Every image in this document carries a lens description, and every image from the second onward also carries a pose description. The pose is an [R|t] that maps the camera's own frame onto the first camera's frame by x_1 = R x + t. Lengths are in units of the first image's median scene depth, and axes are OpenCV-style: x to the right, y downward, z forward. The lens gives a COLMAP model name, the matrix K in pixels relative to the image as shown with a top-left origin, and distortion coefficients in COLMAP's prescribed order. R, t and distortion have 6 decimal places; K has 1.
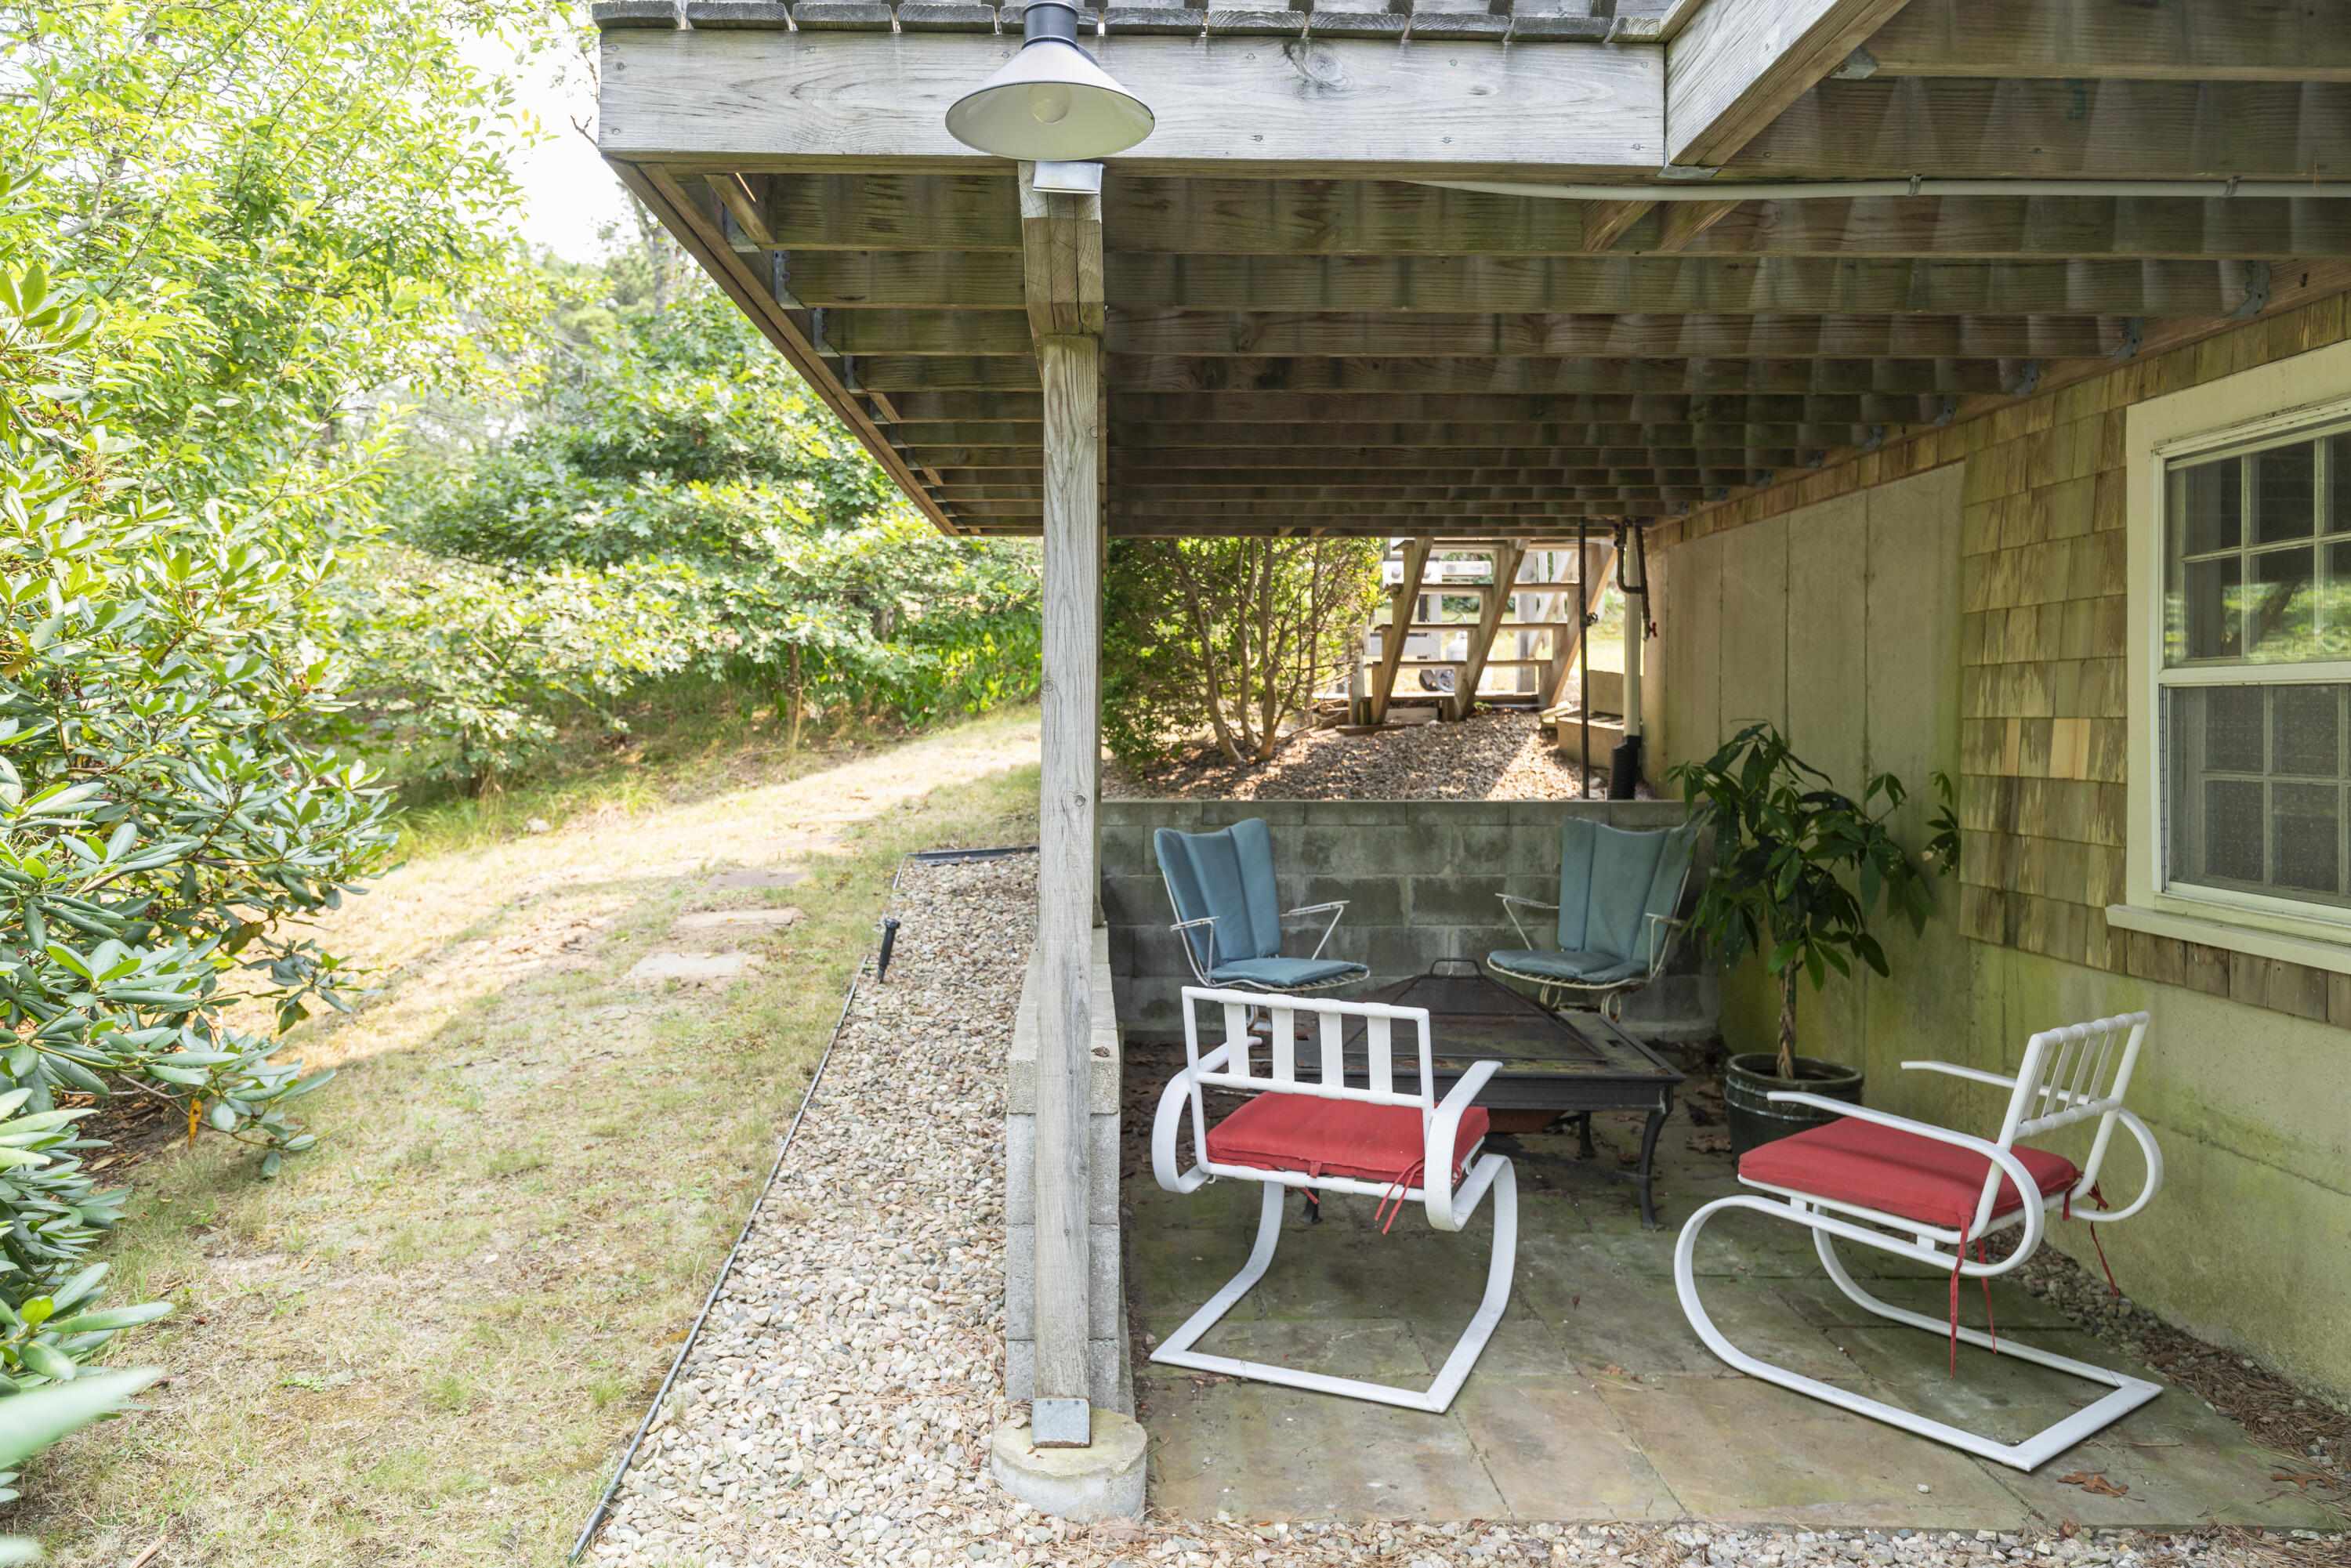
lens RADIAL K [[1583.8, 0, 1249.1], [0, 1583.8, 663.2], [0, 0, 1]] dist [-0.006487, -0.000570]
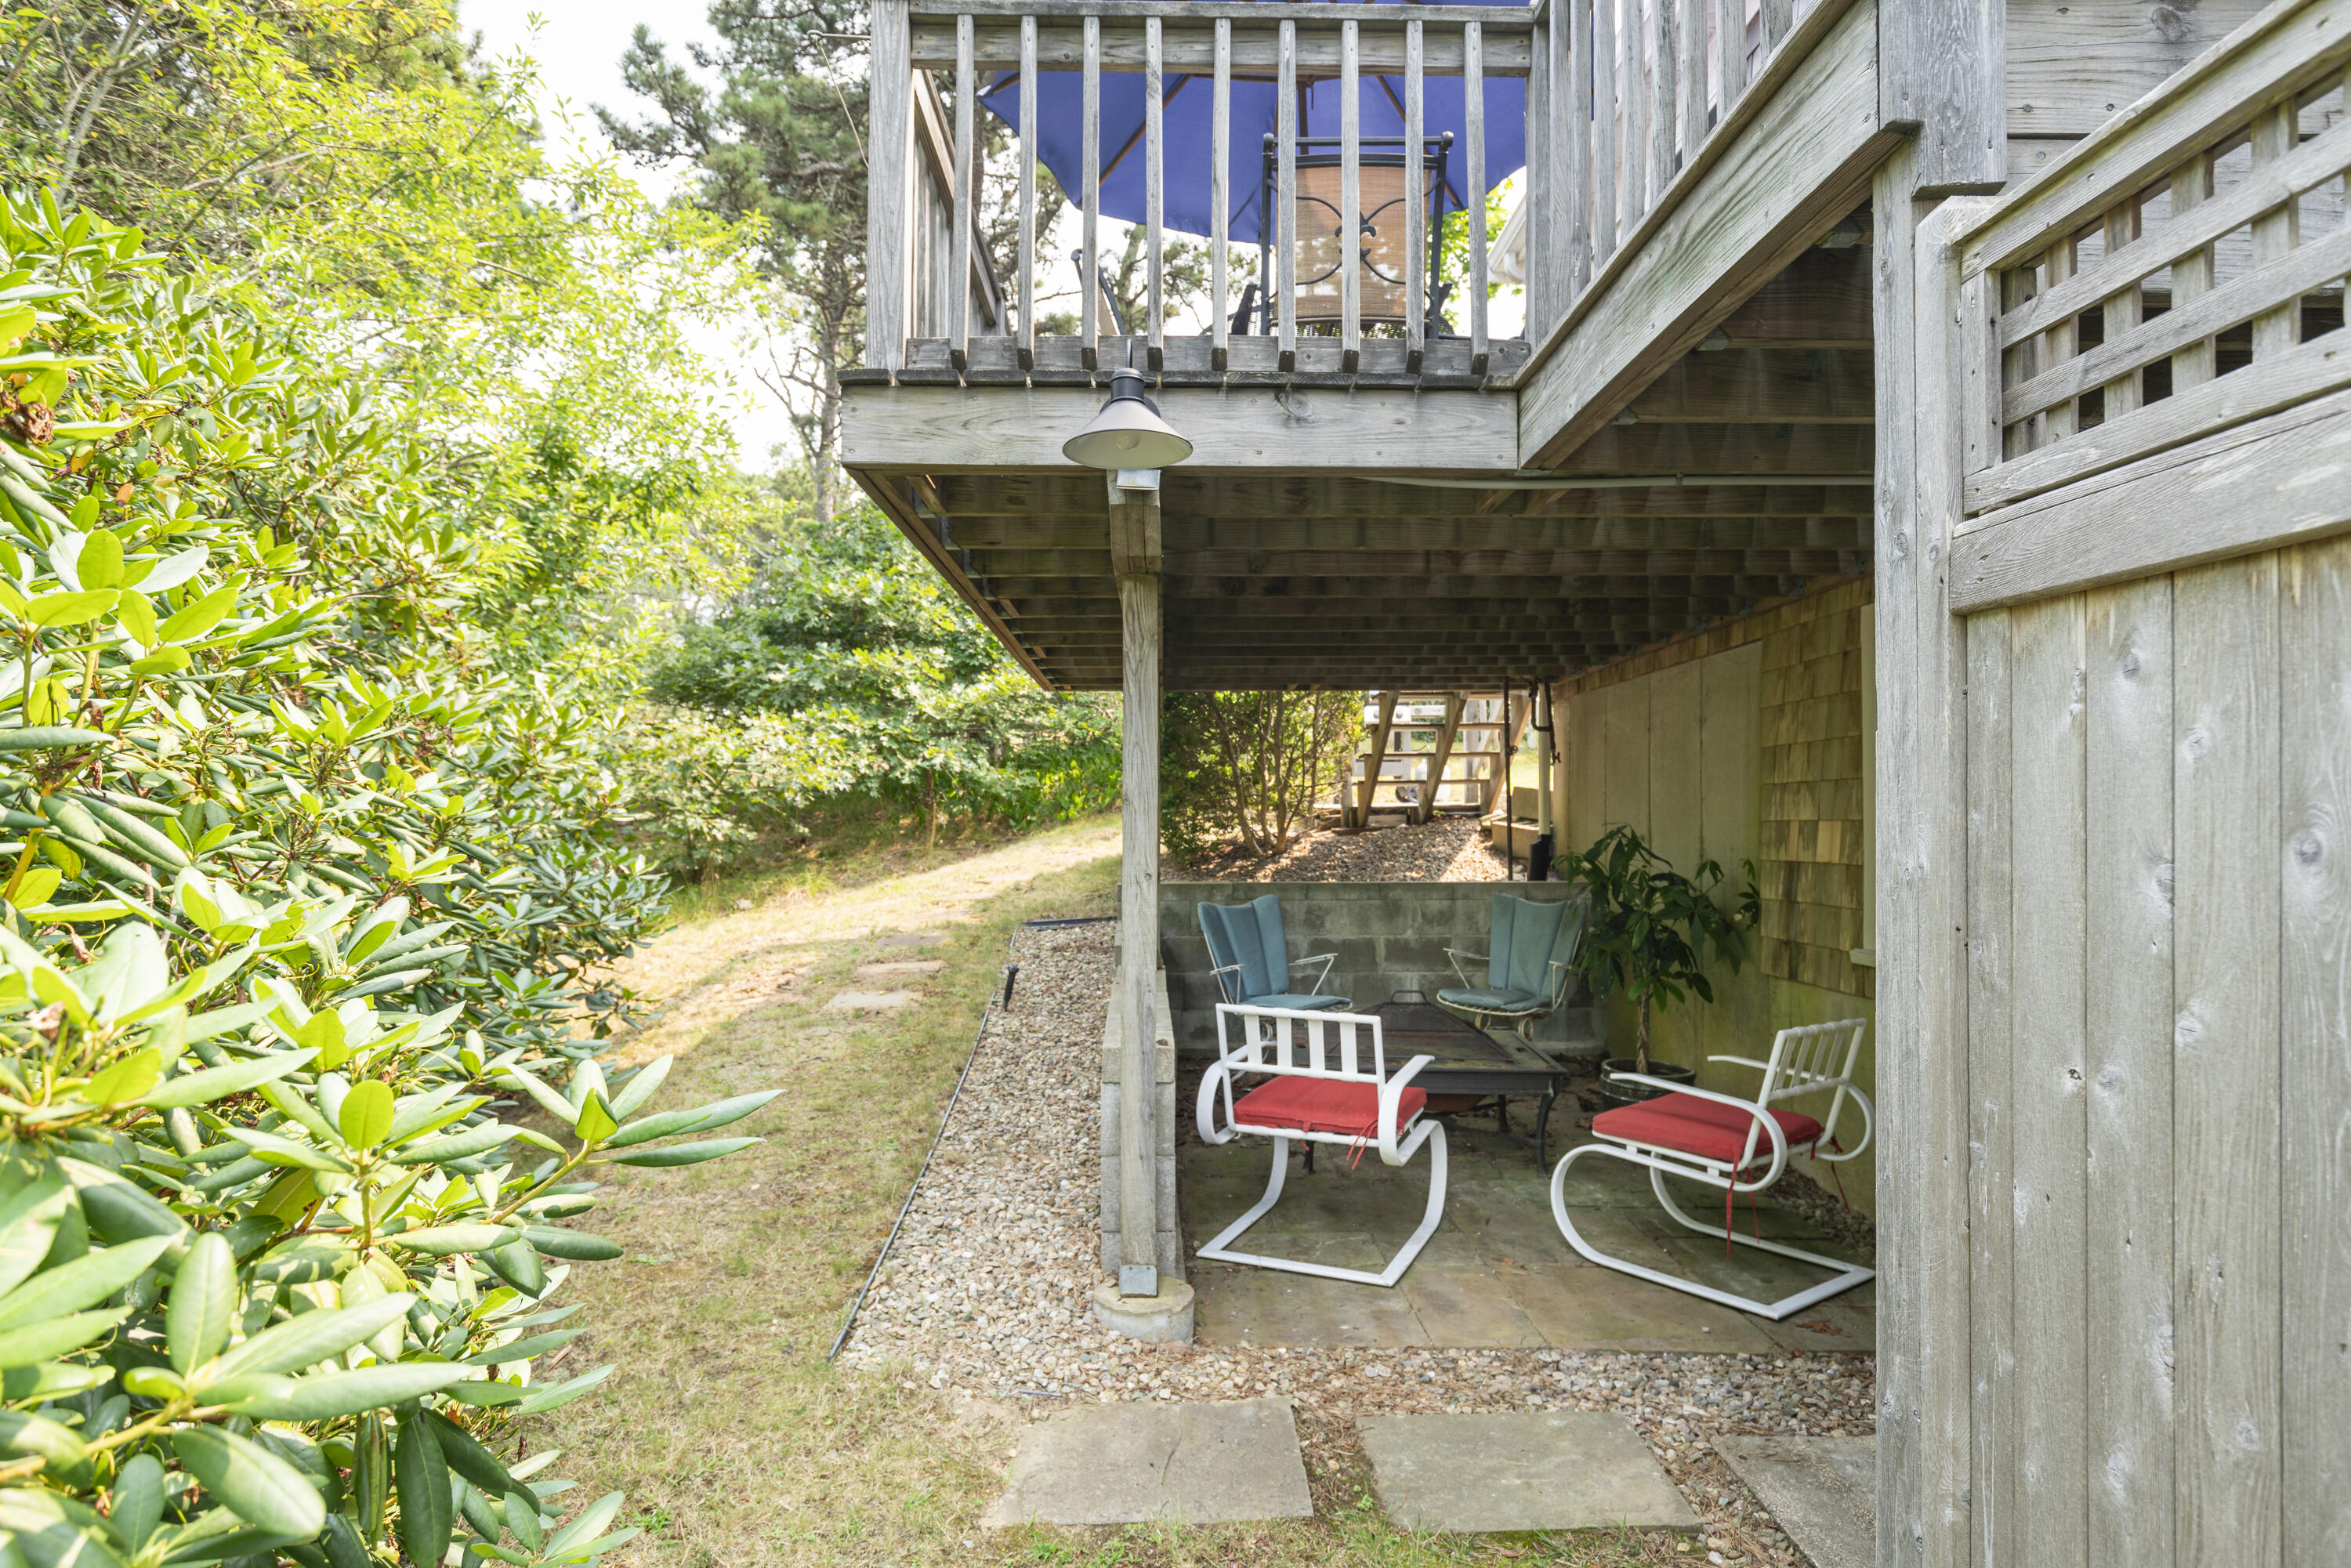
lens RADIAL K [[1262.8, 0, 1167.6], [0, 1262.8, 807.1], [0, 0, 1]] dist [-0.005048, 0.001504]
pose [[0.996387, -0.004838, -0.084786, 0.011574], [0.006691, 0.999745, 0.021582, -0.005017], [0.084659, -0.022072, 0.996165, -0.153037]]
